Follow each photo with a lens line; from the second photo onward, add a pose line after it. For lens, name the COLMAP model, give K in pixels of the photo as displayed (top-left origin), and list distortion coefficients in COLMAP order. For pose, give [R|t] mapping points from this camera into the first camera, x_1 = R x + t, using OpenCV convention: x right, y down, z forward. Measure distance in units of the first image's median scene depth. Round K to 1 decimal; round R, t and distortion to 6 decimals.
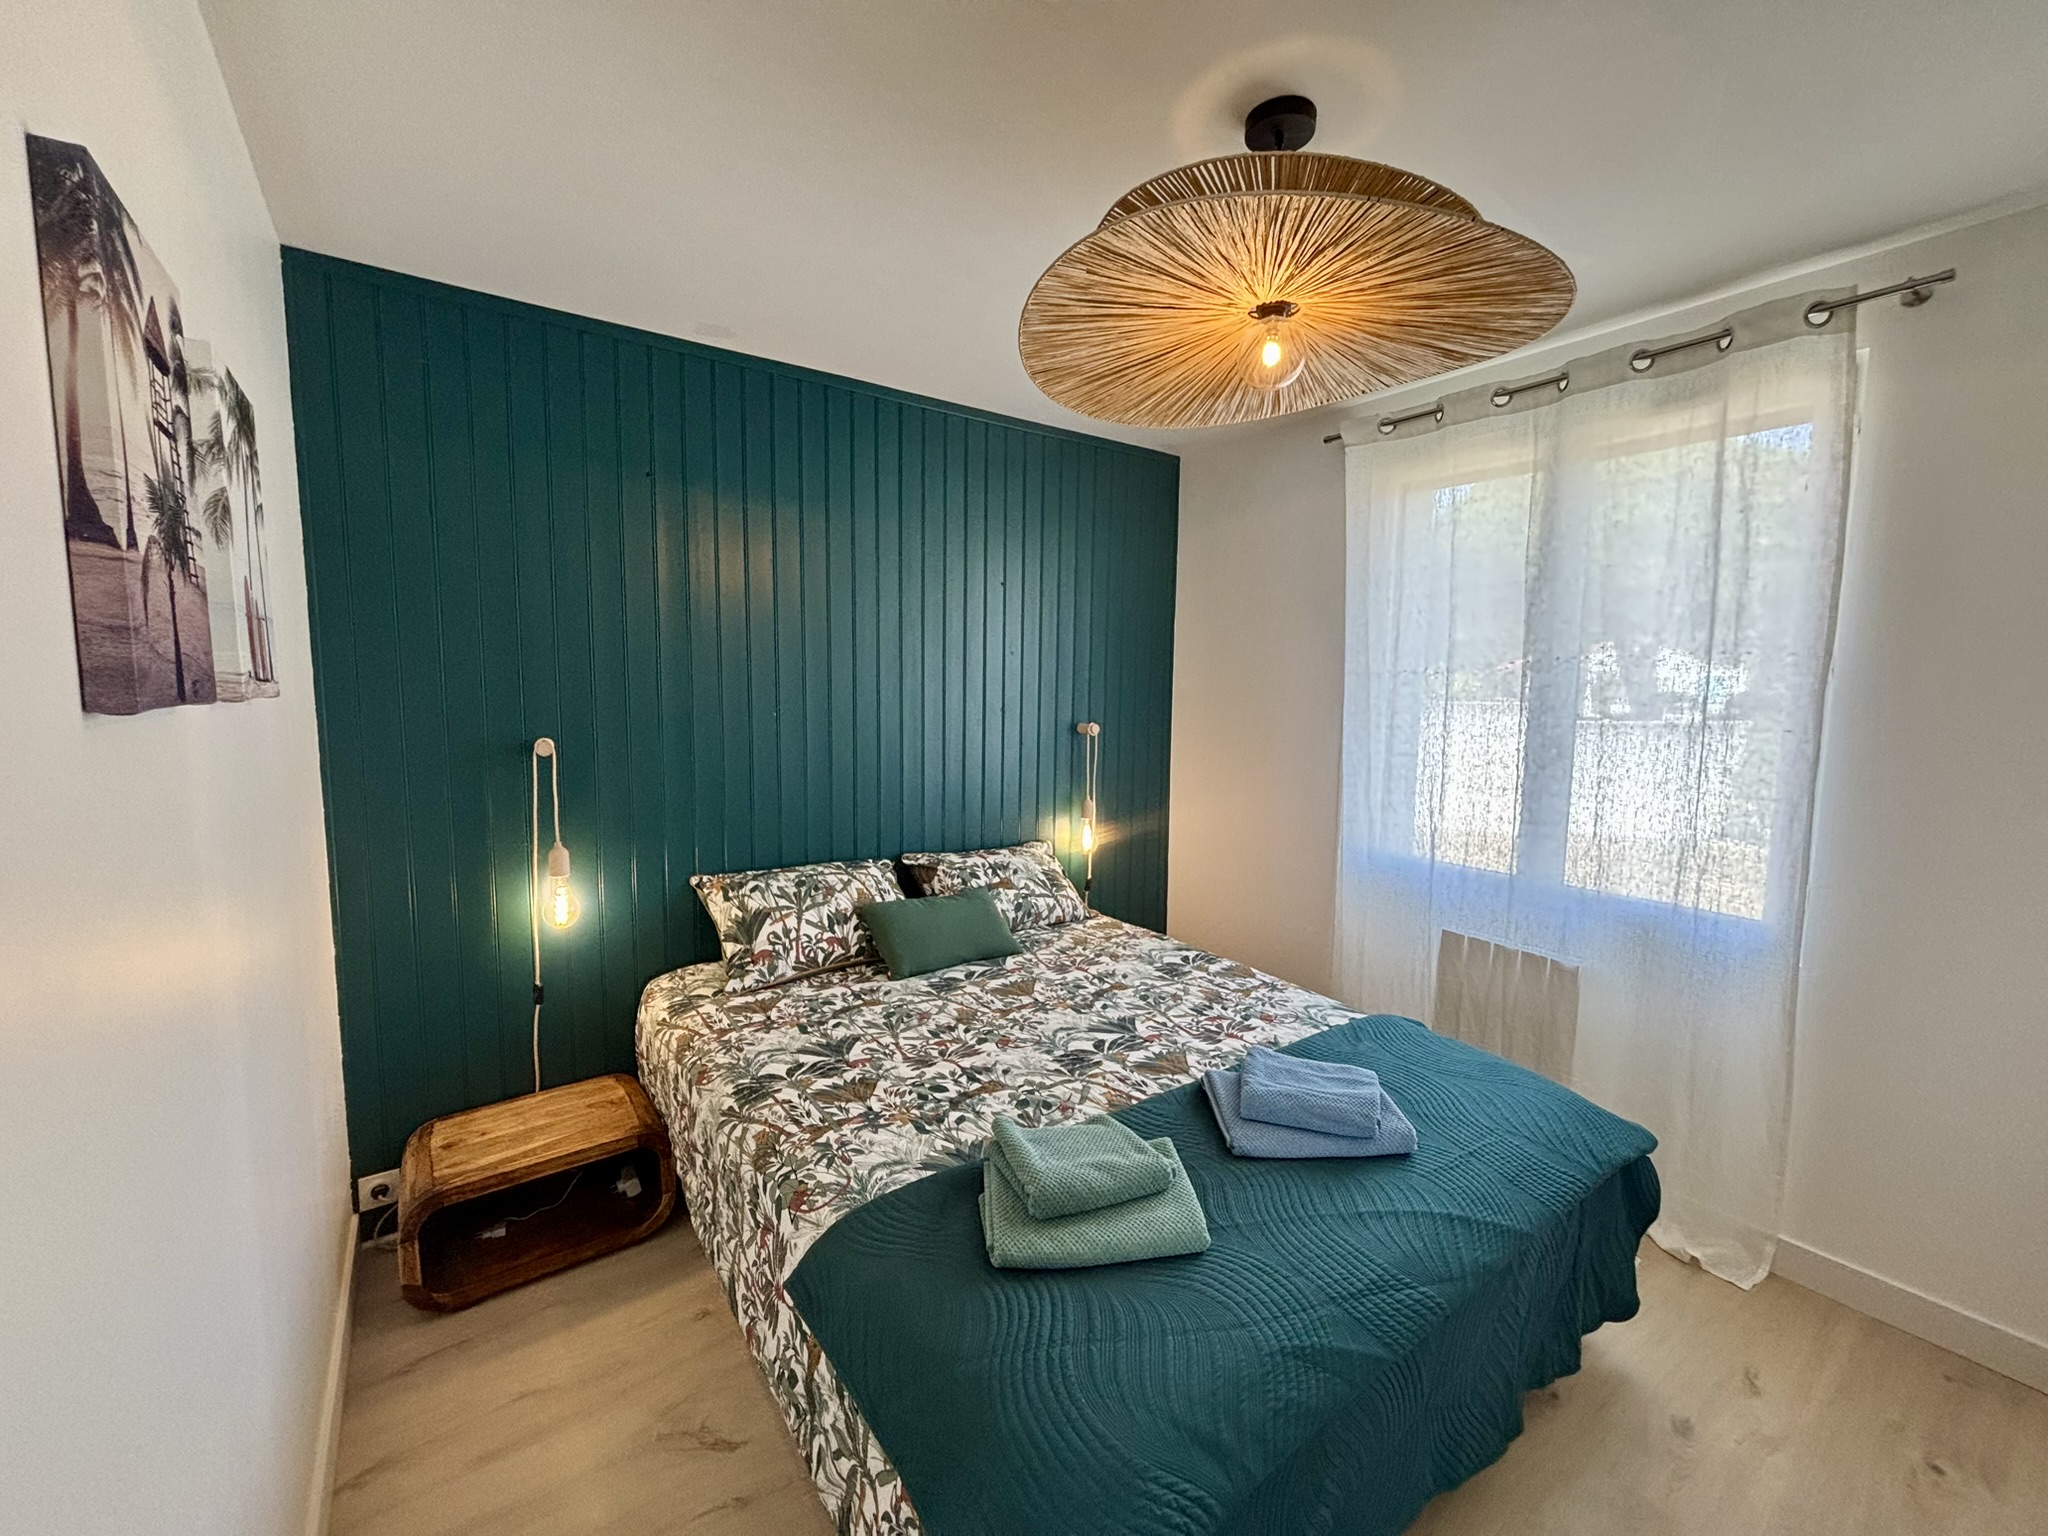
lens RADIAL K [[822.8, 0, 1026.6], [0, 822.8, 764.4], [0, 0, 1]] dist [0.002614, 0.000583]
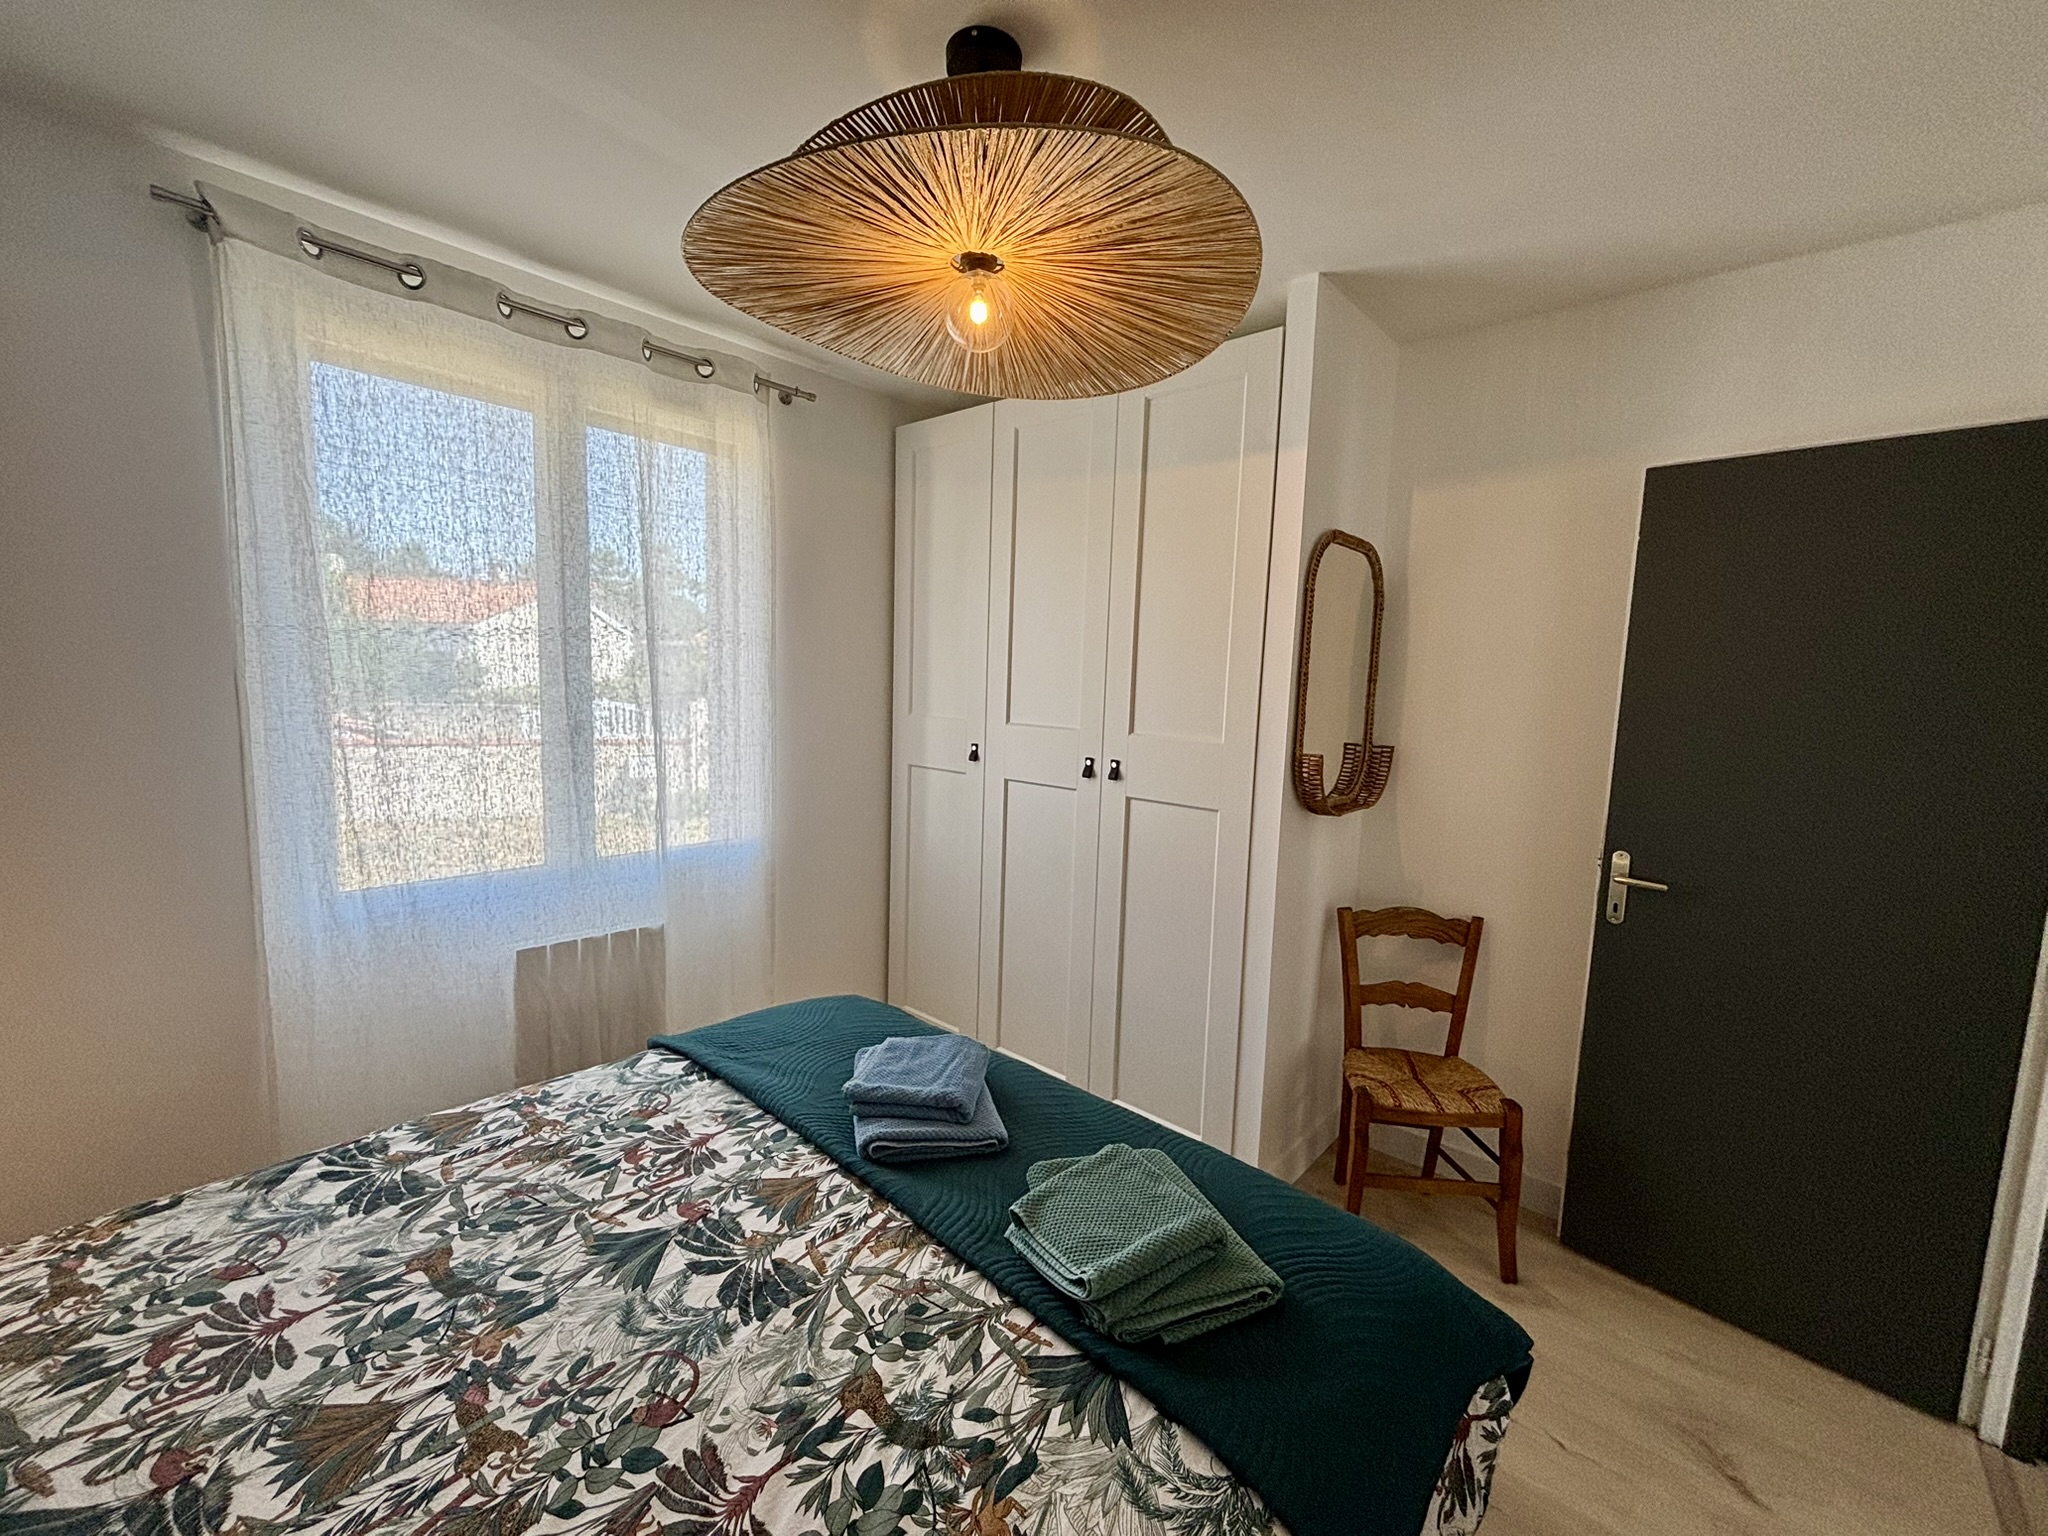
lens RADIAL K [[822.8, 0, 1026.2], [0, 822.8, 761.6], [0, 0, 1]] dist [0.002614, 0.000583]
pose [[-0.216466, -0.126937, 0.968003, -0.456748], [0.063140, 0.987615, 0.143628, -0.086903], [-0.974246, 0.092210, -0.205771, 0.797046]]
